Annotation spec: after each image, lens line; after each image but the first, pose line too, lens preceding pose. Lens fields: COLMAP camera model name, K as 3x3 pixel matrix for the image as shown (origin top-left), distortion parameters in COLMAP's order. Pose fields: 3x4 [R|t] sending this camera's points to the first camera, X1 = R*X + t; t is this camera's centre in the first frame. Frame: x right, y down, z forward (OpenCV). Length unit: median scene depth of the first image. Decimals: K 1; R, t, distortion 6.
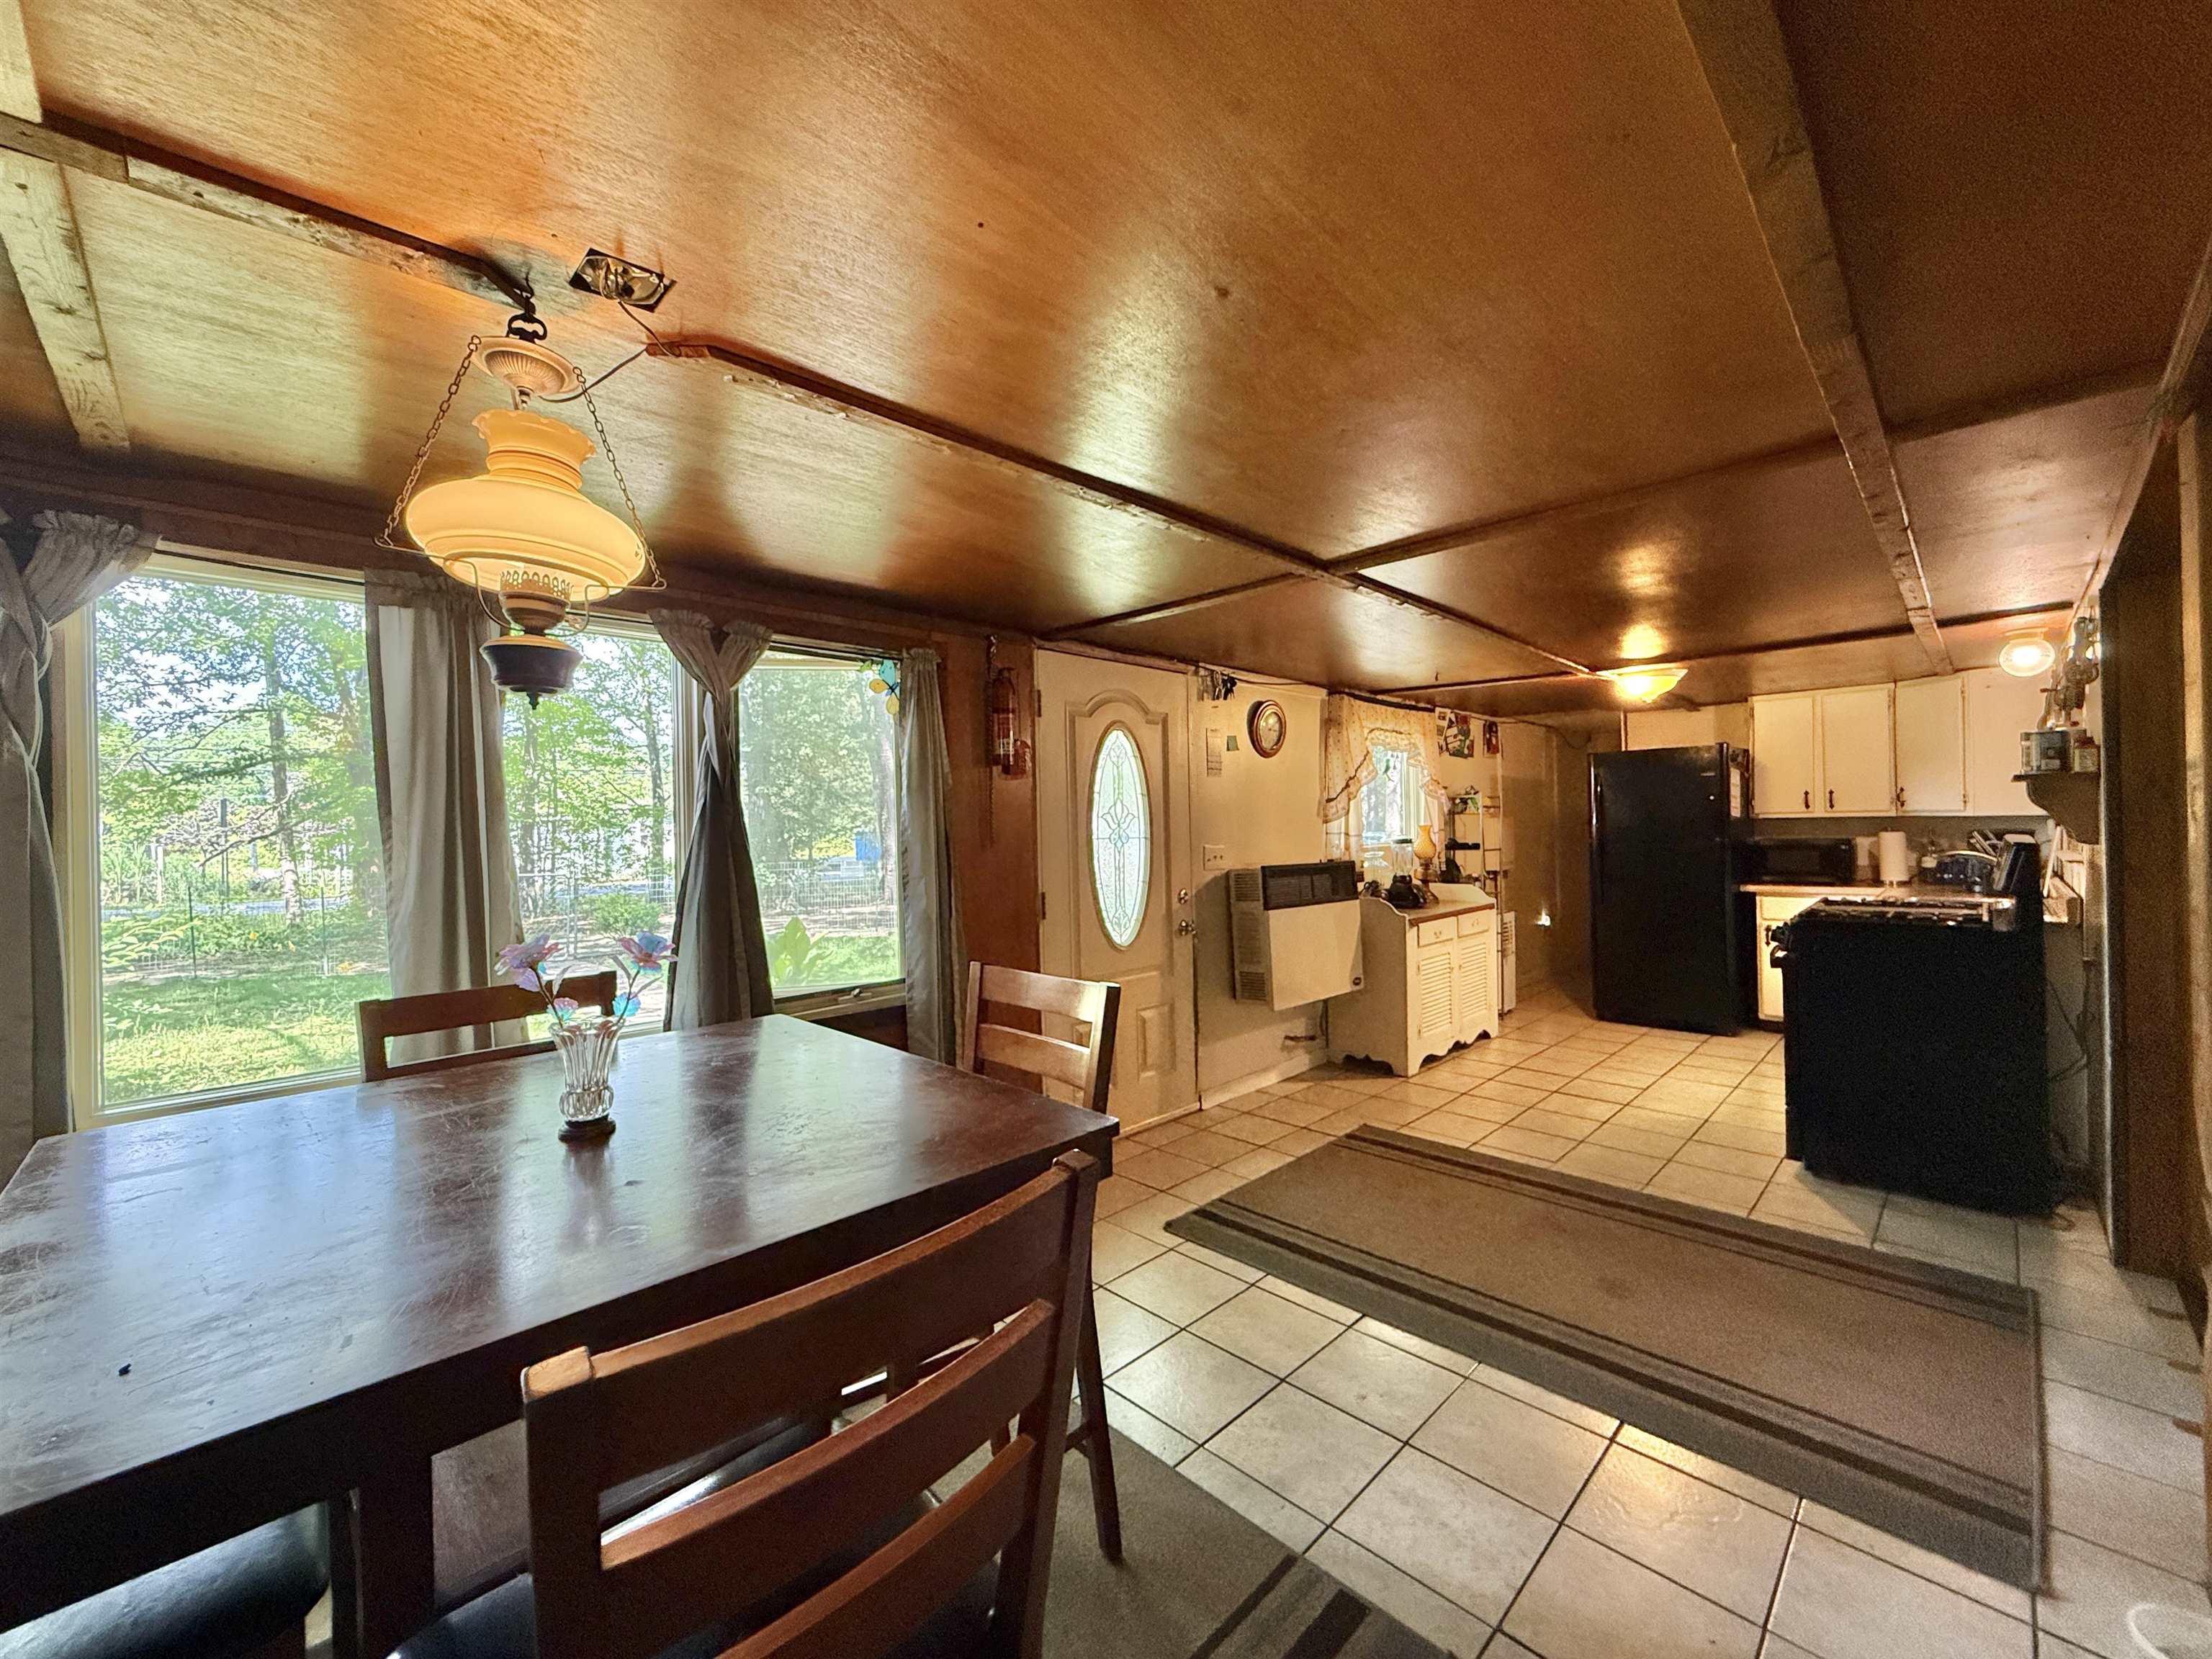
lens RADIAL K [[875.9, 0, 1106.0], [0, 875.9, 829.5], [0, 0, 1]] dist [-0.000068, -0.000433]
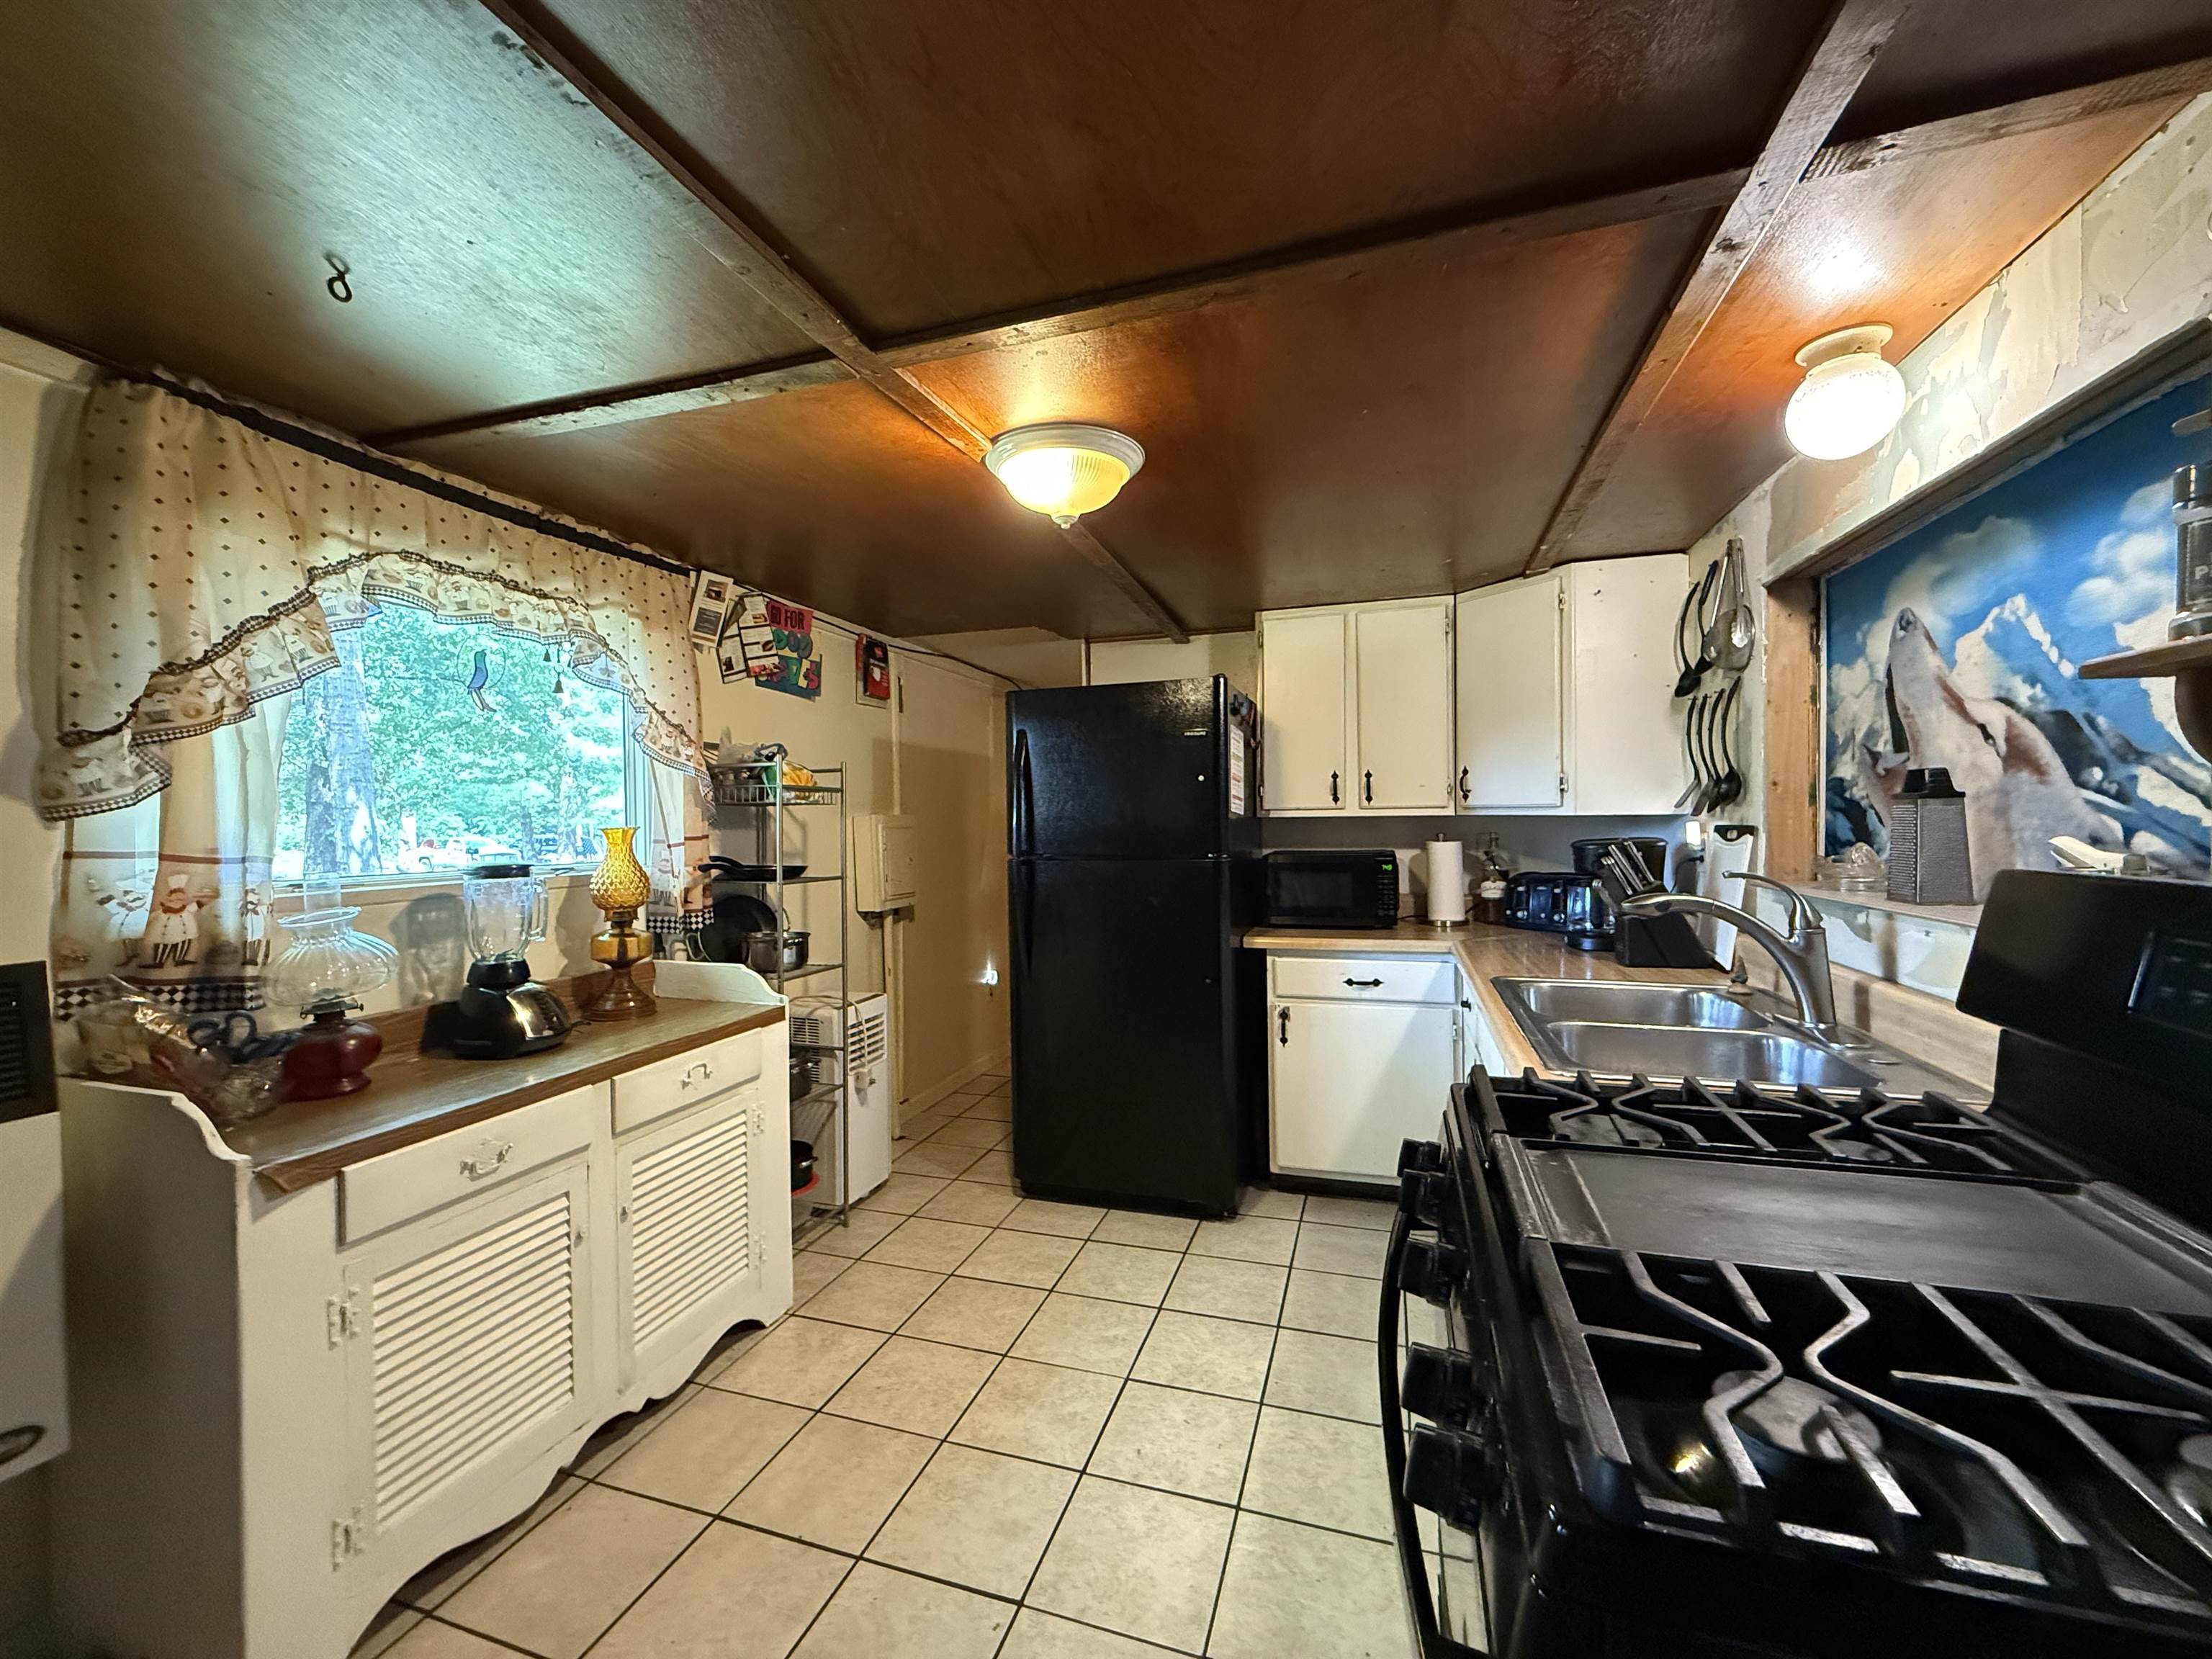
lens RADIAL K [[875.9, 0, 1106.0], [0, 875.9, 829.5], [0, 0, 1]] dist [-0.000068, -0.000433]
pose [[0.888954, 0.003406, 0.457984, 0.453698], [-0.003447, 0.999994, -0.000746, -0.005033], [-0.457983, -0.000916, 0.888960, 0.632298]]
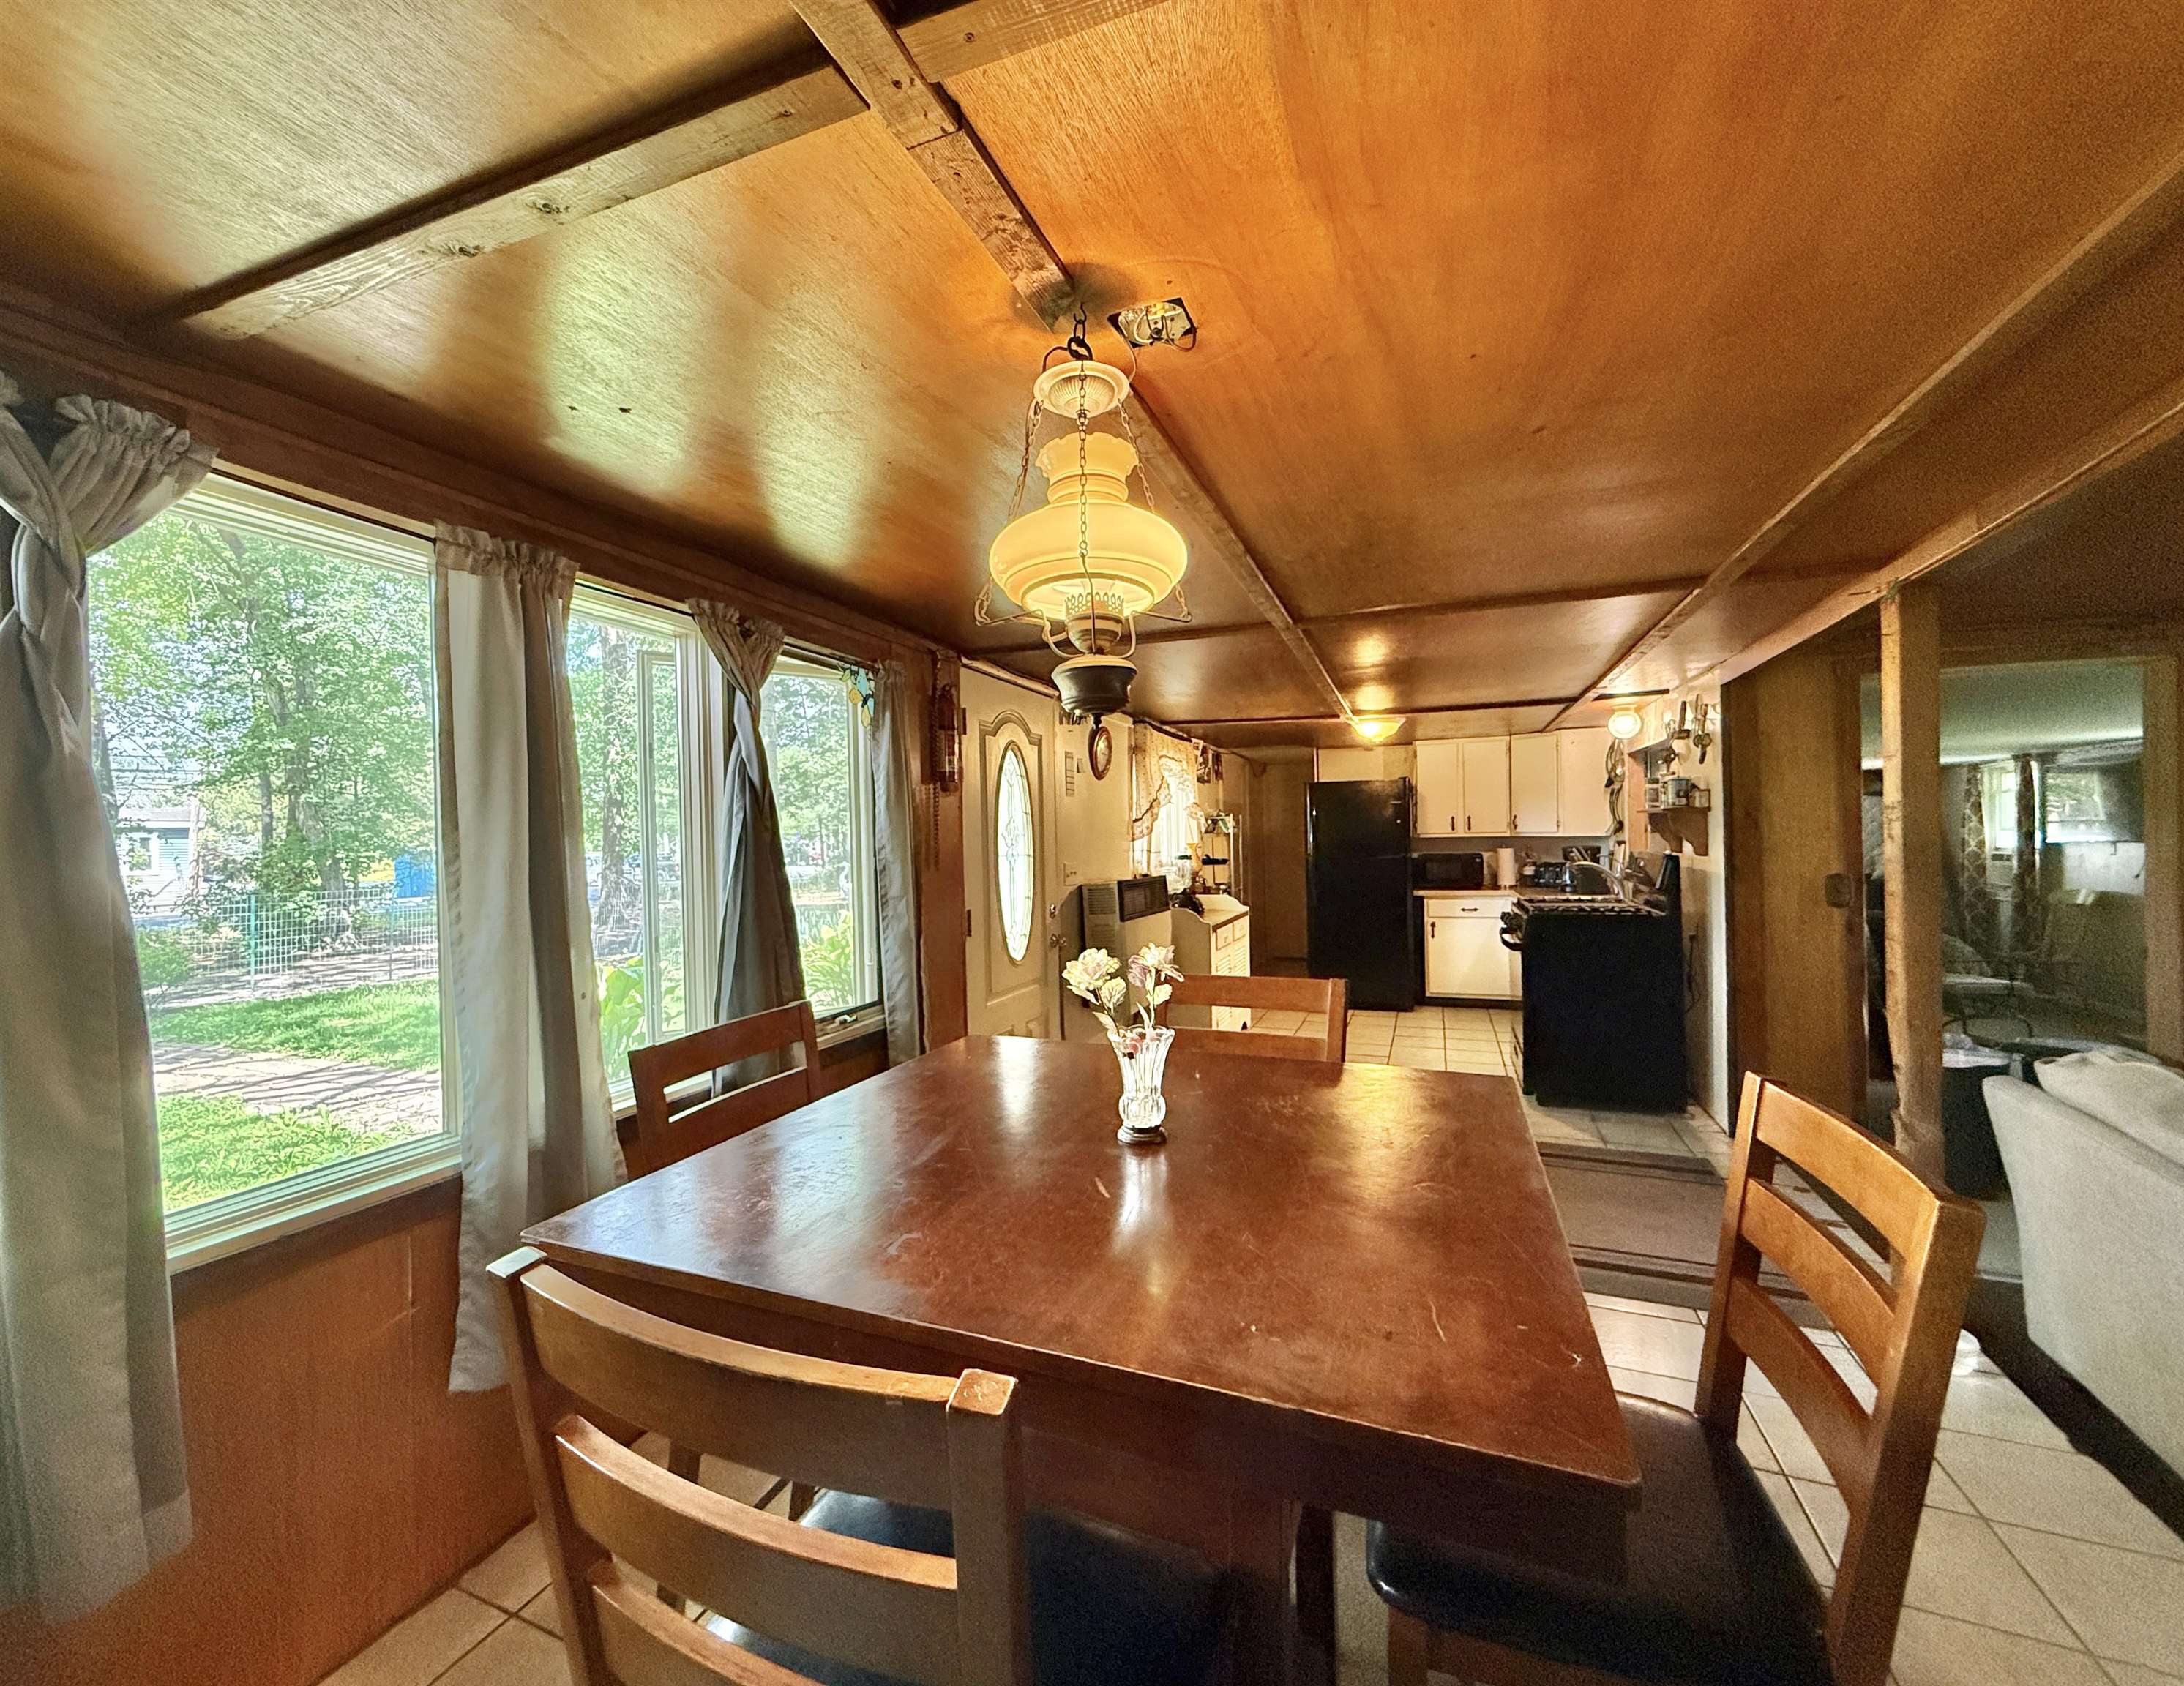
lens RADIAL K [[887.4, 0, 1056.9], [0, 887.4, 843.6], [0, 0, 1]] dist [-0.001073, -0.000145]
pose [[0.925478, 0.000482, 0.378801, -0.270899], [0.001041, 0.999992, -0.003815, -0.000083], [-0.378800, 0.003925, 0.925470, 0.016025]]
